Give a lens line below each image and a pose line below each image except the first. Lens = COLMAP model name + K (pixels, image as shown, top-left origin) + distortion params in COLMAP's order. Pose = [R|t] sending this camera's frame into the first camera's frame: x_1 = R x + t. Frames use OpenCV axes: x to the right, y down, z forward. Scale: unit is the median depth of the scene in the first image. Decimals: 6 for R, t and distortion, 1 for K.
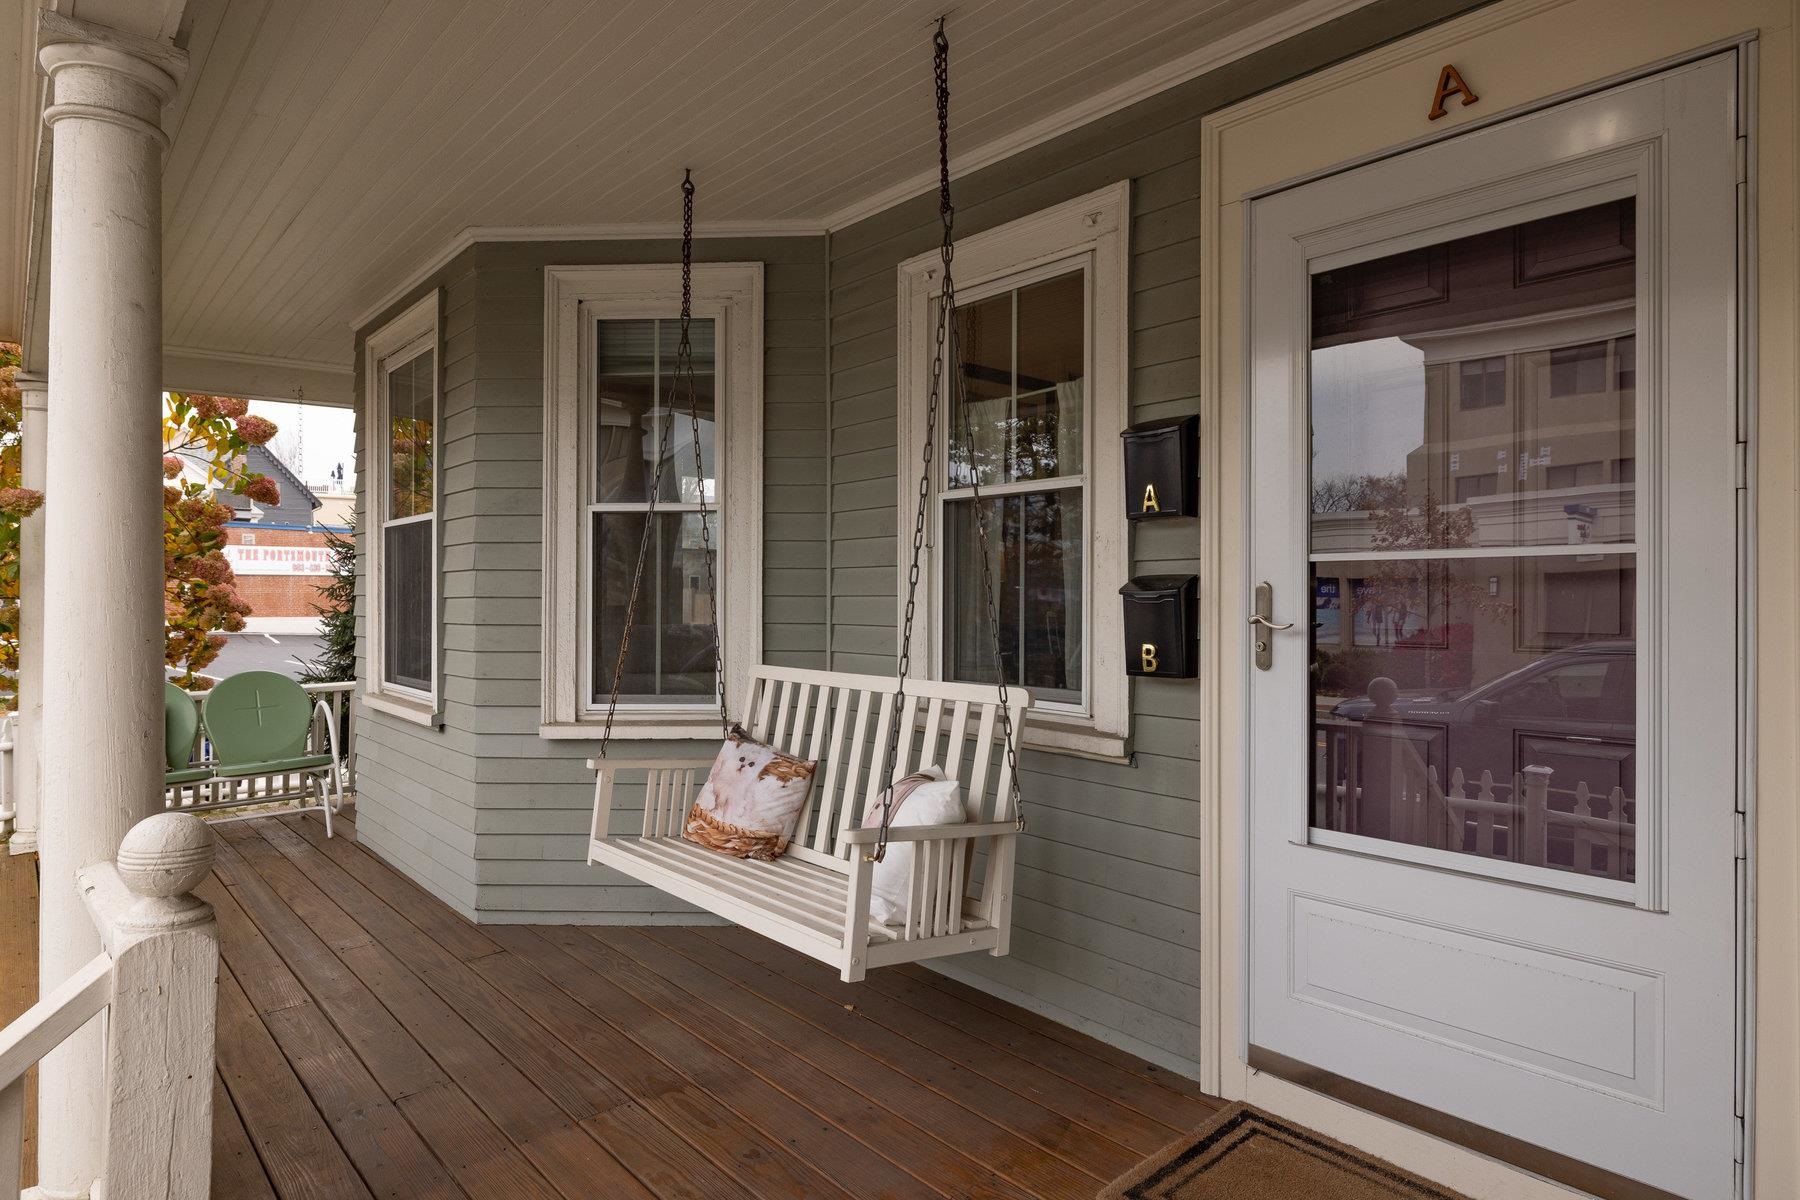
lens RADIAL K [[1000.9, 0, 947.8], [0, 1000.9, 600.1], [0, 0, 1]] dist [0.000481, 0.000663]
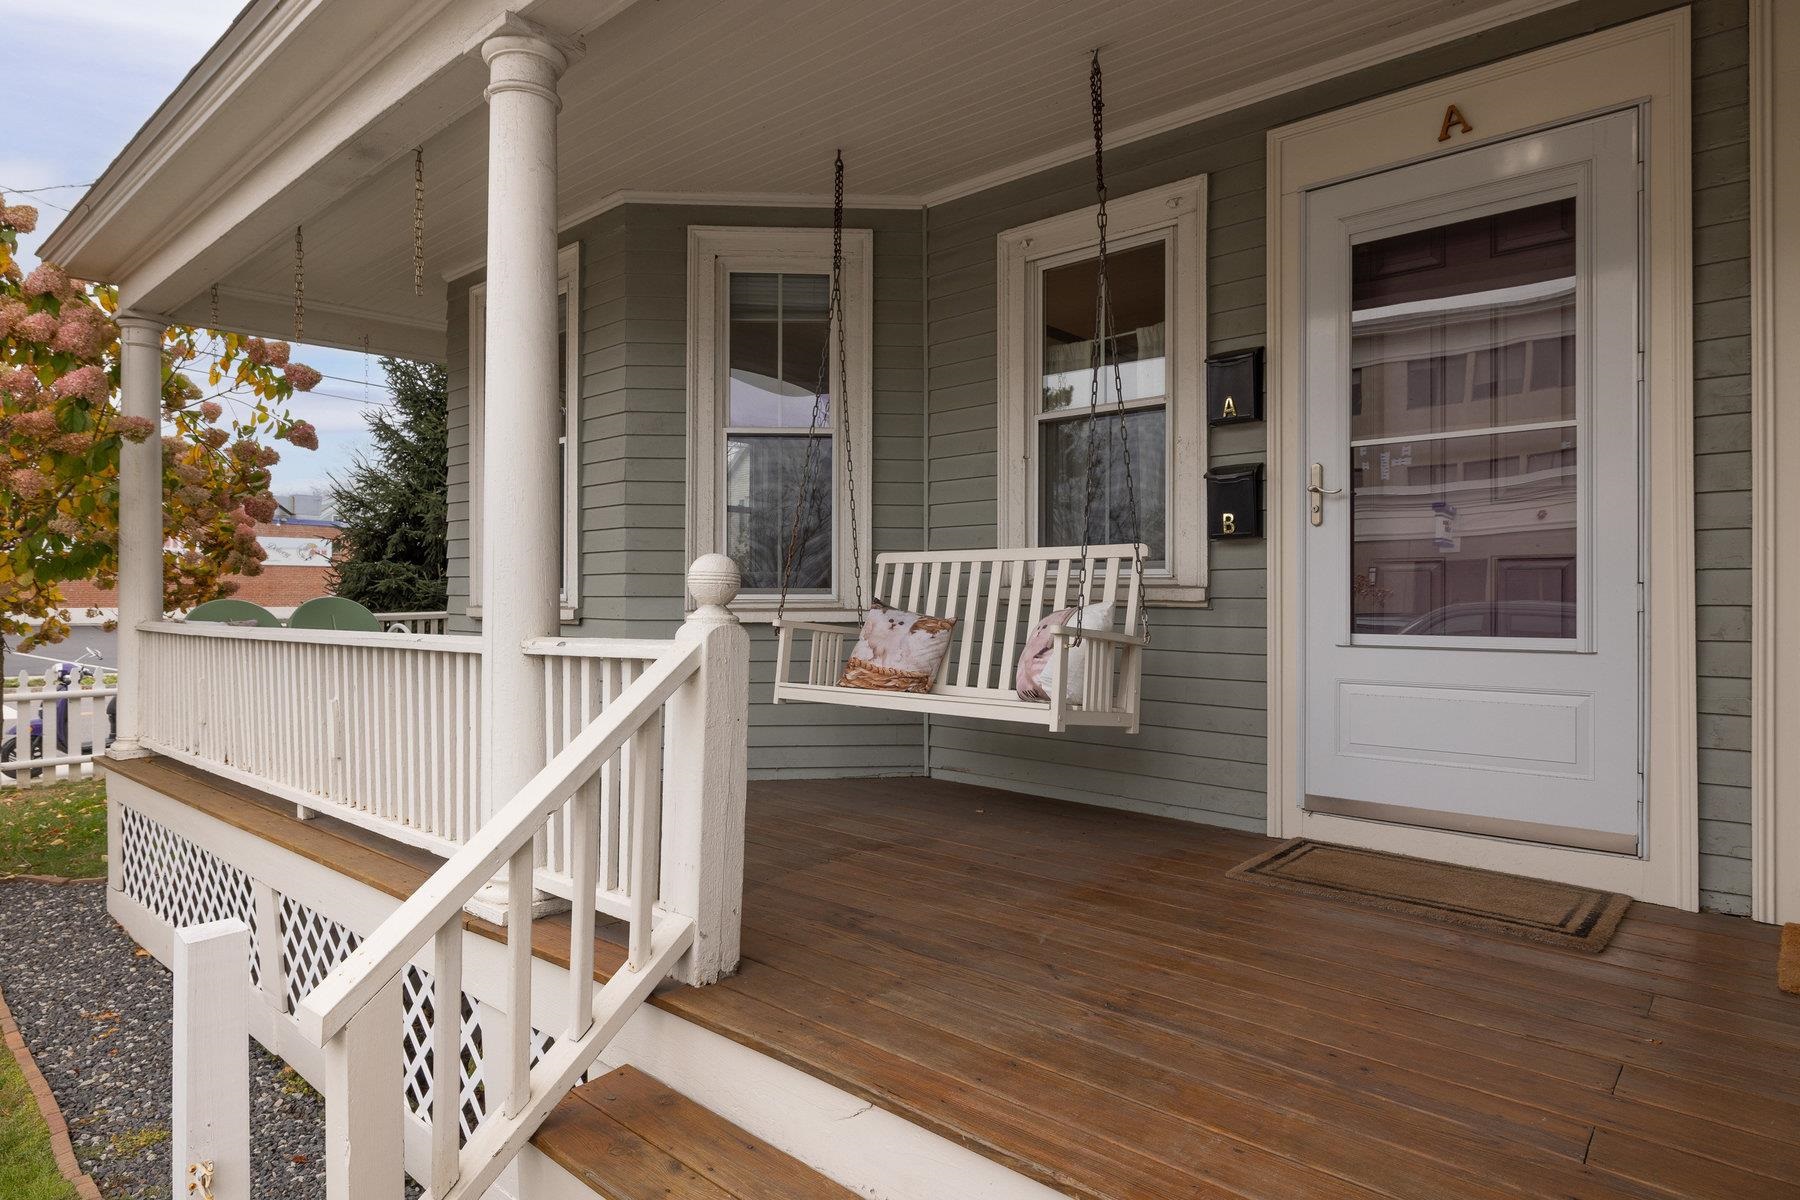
lens RADIAL K [[1000.9, 0, 947.8], [0, 1000.9, 600.1], [0, 0, 1]] dist [0.000481, 0.000663]
pose [[0.992933, -0.004630, 0.118583, -0.329653], [0.004209, 0.999984, 0.003806, 0.149271], [-0.118599, -0.003281, 0.992937, -0.303226]]
